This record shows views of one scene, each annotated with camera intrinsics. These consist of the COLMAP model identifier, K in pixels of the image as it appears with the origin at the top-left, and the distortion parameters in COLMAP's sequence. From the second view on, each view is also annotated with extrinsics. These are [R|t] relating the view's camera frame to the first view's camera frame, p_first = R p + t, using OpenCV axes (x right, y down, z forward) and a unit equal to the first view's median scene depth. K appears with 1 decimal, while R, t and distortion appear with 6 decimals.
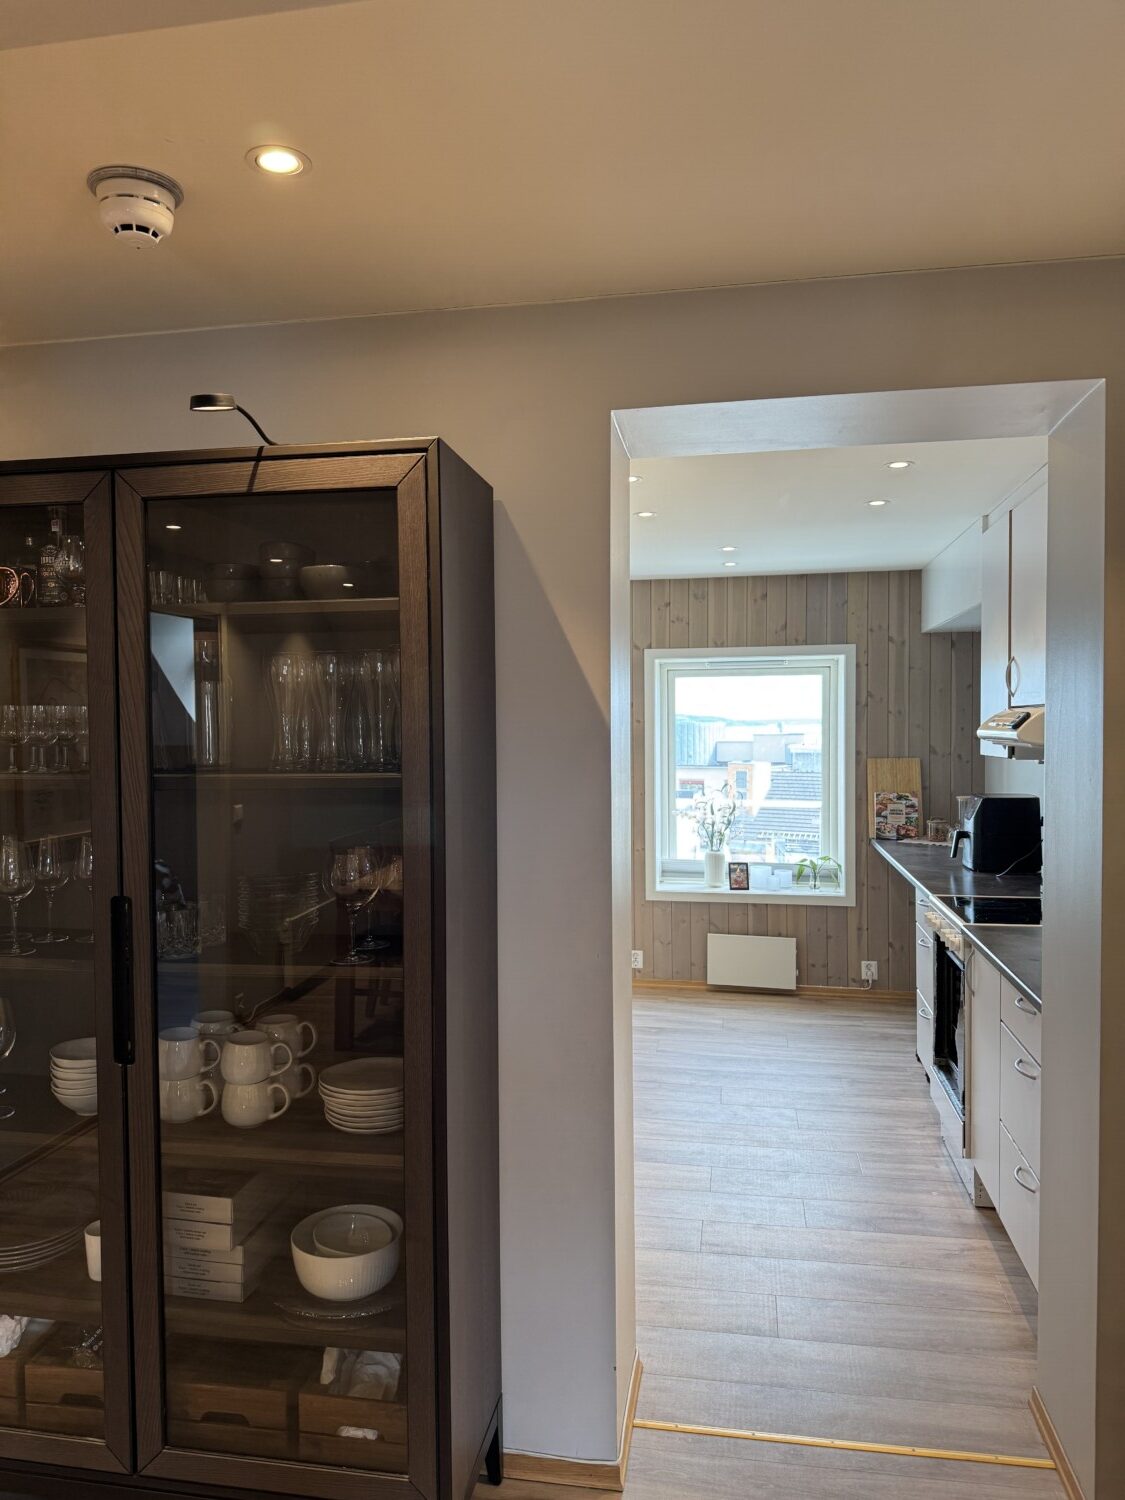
lens RADIAL K [[1059.6, 0, 526.8], [0, 1059.6, 752.6], [0, 0, 1]] dist [0.046887, -0.055567]
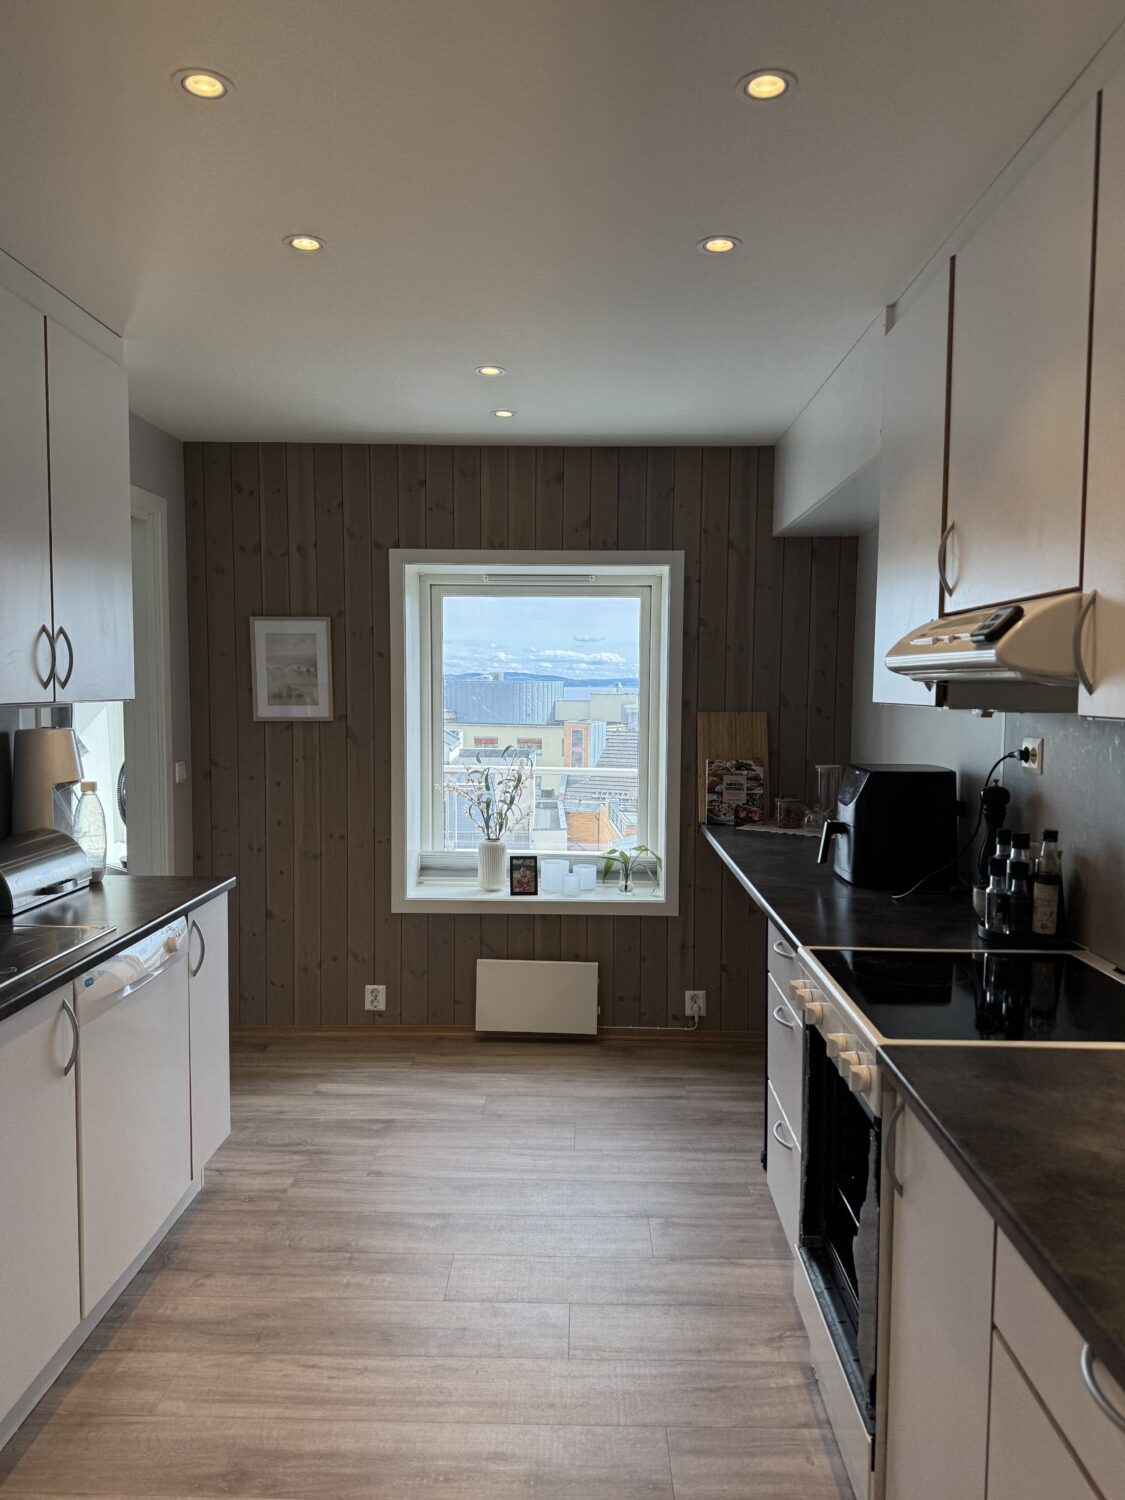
lens RADIAL K [[1059.6, 0, 559.7], [0, 1059.6, 755.1], [0, 0, 1]] dist [0.046887, -0.055567]
pose [[0.983847, 0.002925, 0.178986, 0.101546], [-0.010453, 0.999099, 0.041131, 0.006373], [-0.178704, -0.042337, 0.982992, 0.316162]]
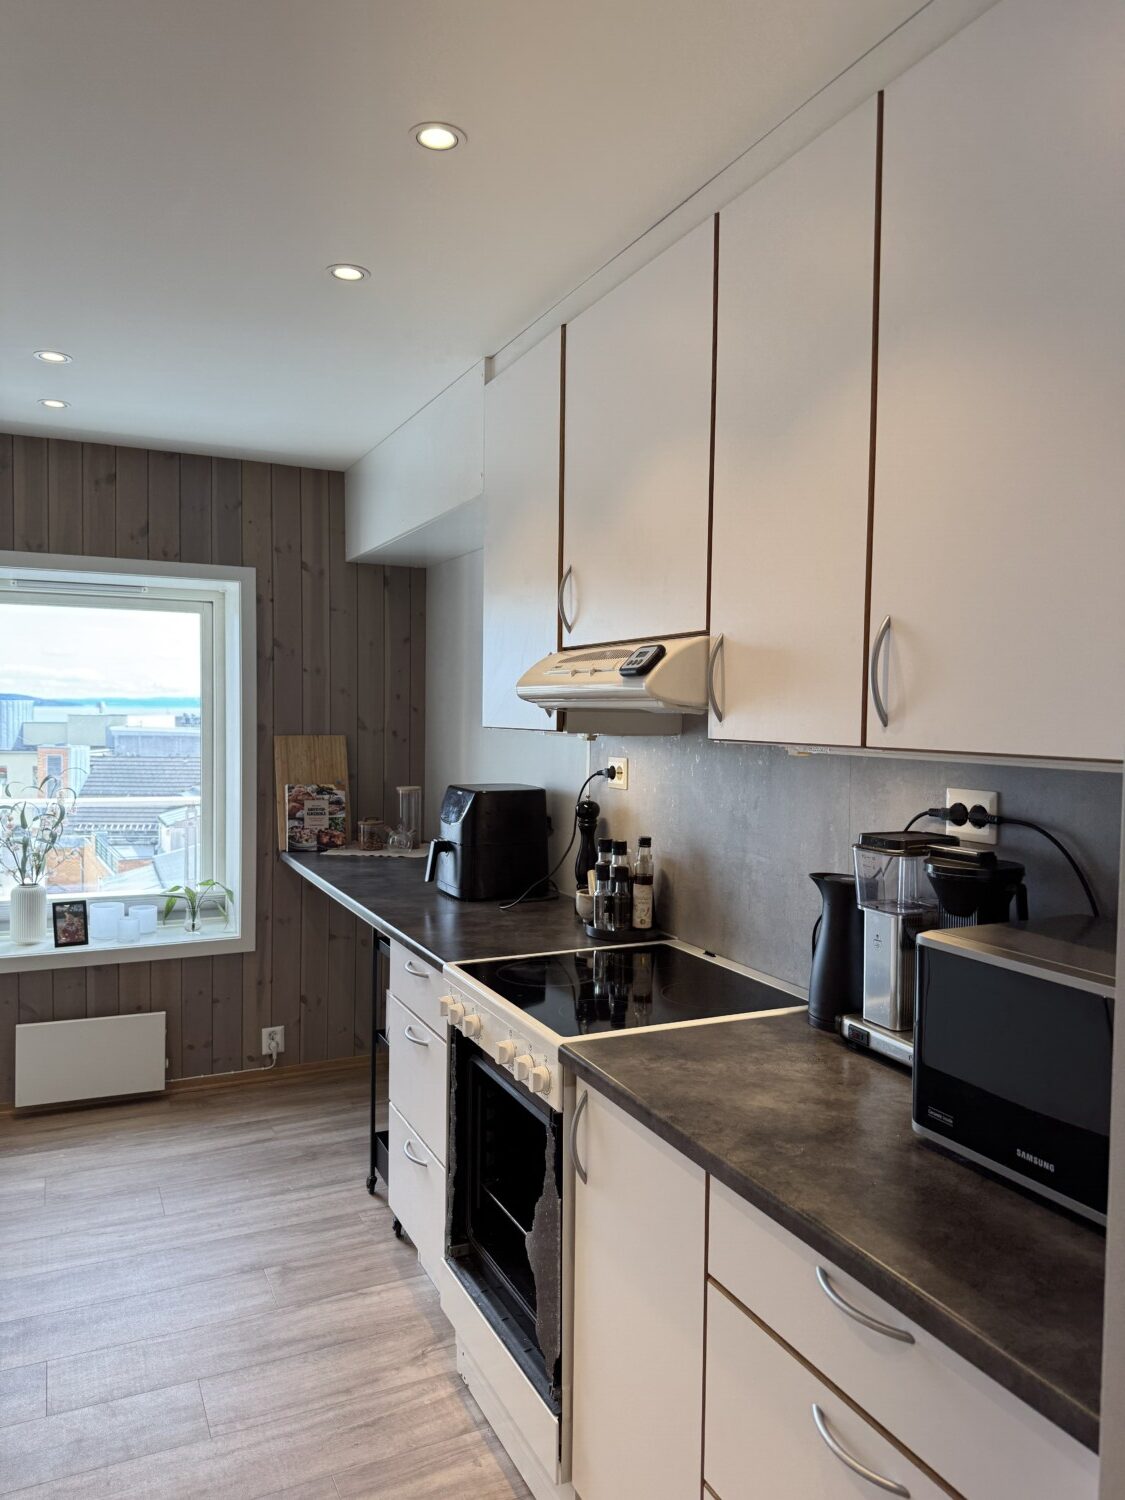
lens RADIAL K [[1059.6, 0, 566.1], [0, 1059.6, 752.4], [0, 0, 1]] dist [0.046887, -0.055567]
pose [[0.797481, -0.007022, 0.603303, 0.055092], [-0.002062, 0.999895, 0.014363, 0.005885], [-0.603340, -0.012698, 0.797383, 0.332879]]
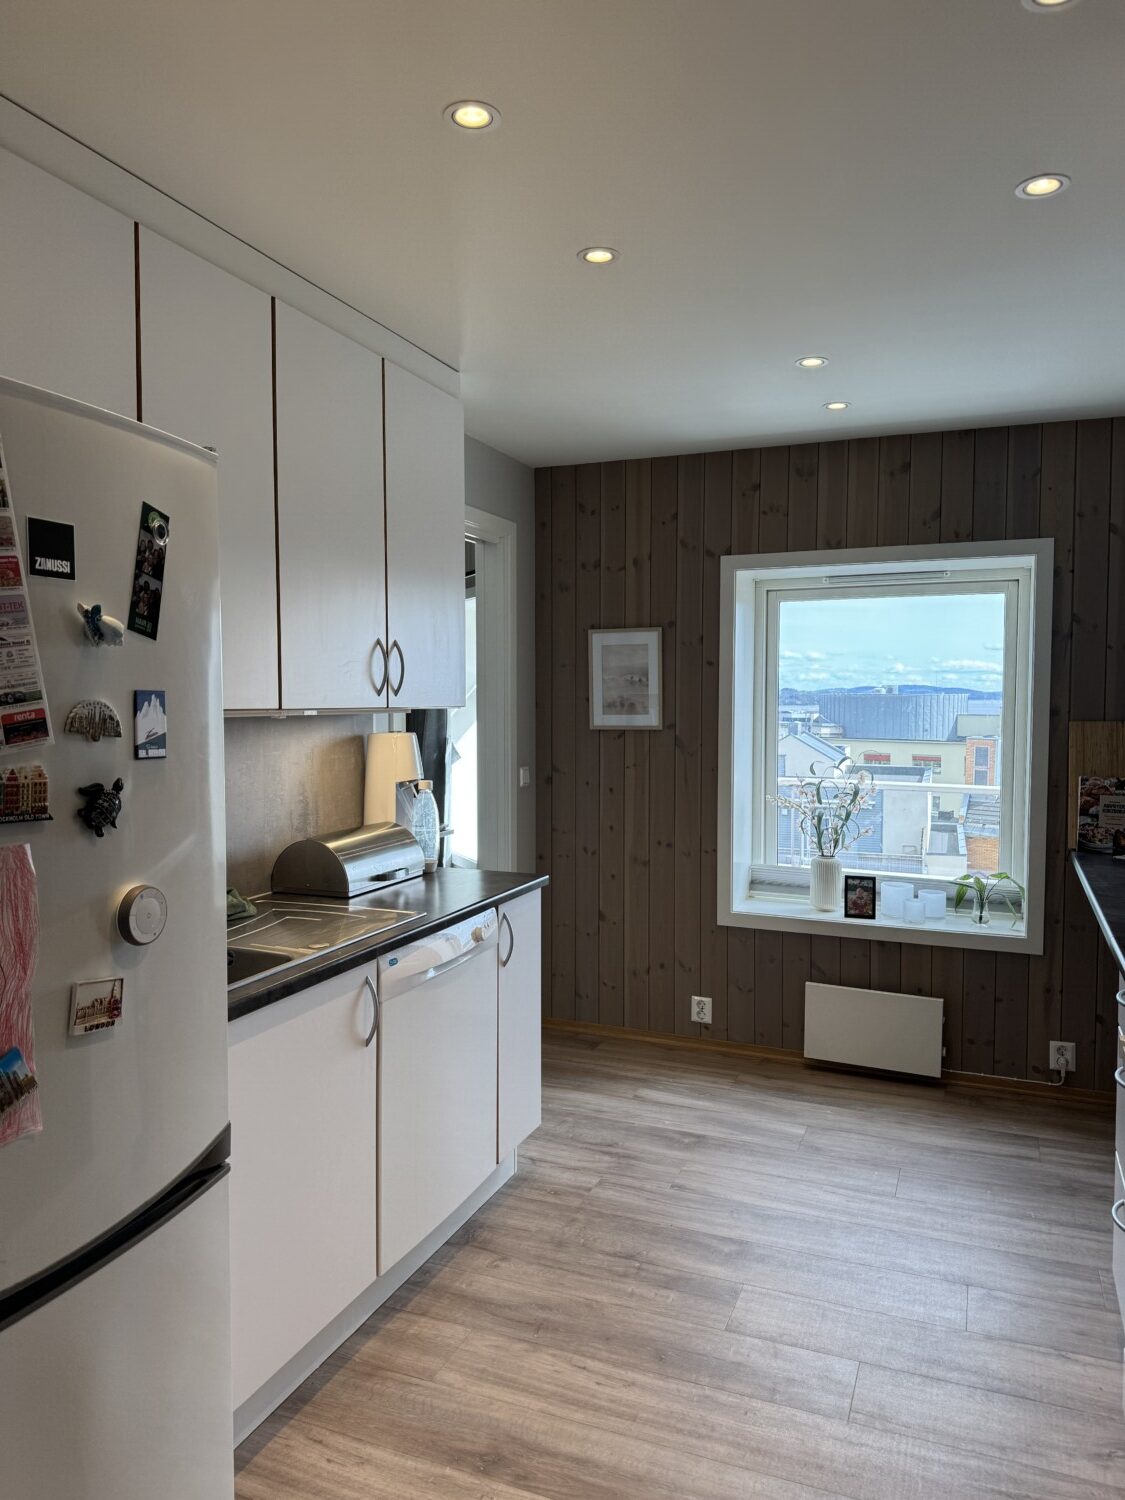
lens RADIAL K [[1059.6, 0, 564.4], [0, 1059.6, 751.4], [0, 0, 1]] dist [0.046887, -0.055567]
pose [[0.982838, 0.020421, -0.183334, 0.143631], [-0.015703, 0.999508, 0.027150, 0.010582], [0.183799, -0.023805, 0.982676, 0.326666]]
